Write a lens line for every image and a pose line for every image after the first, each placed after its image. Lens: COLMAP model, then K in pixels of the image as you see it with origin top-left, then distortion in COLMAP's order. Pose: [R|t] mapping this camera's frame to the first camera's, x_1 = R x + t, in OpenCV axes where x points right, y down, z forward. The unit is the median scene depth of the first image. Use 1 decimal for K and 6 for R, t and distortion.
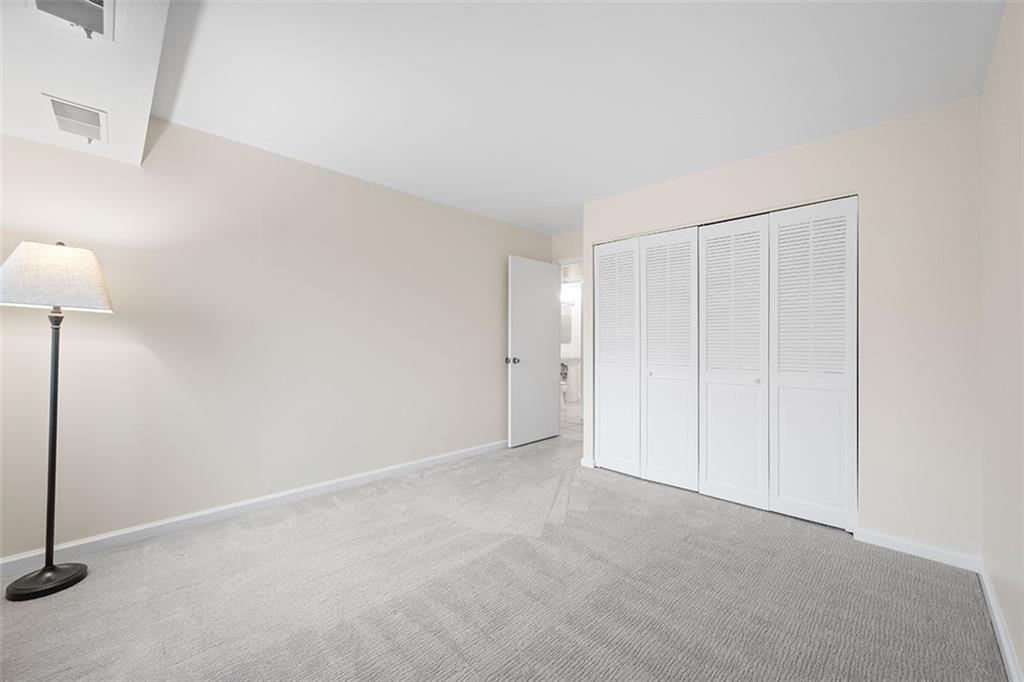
lens RADIAL K [[404.5, 0, 512.5], [0, 404.5, 342.5], [0, 0, 1]] dist [0.000039, 0.000001]
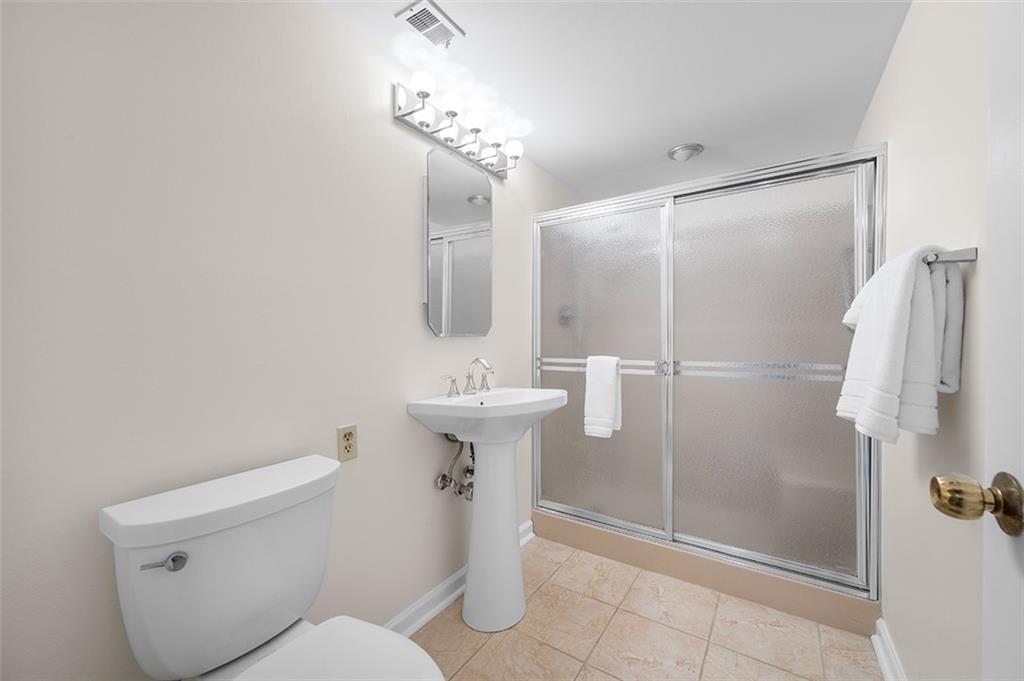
lens RADIAL K [[403.3, 0, 511.9], [0, 403.3, 341.2], [0, 0, 1]] dist [0.000641, -0.000129]
pose [[0.979921, -0.002094, 0.199376, 0.114355], [-0.000362, 0.999925, 0.012279, 0.007742], [-0.199386, -0.012104, 0.979846, 0.802631]]
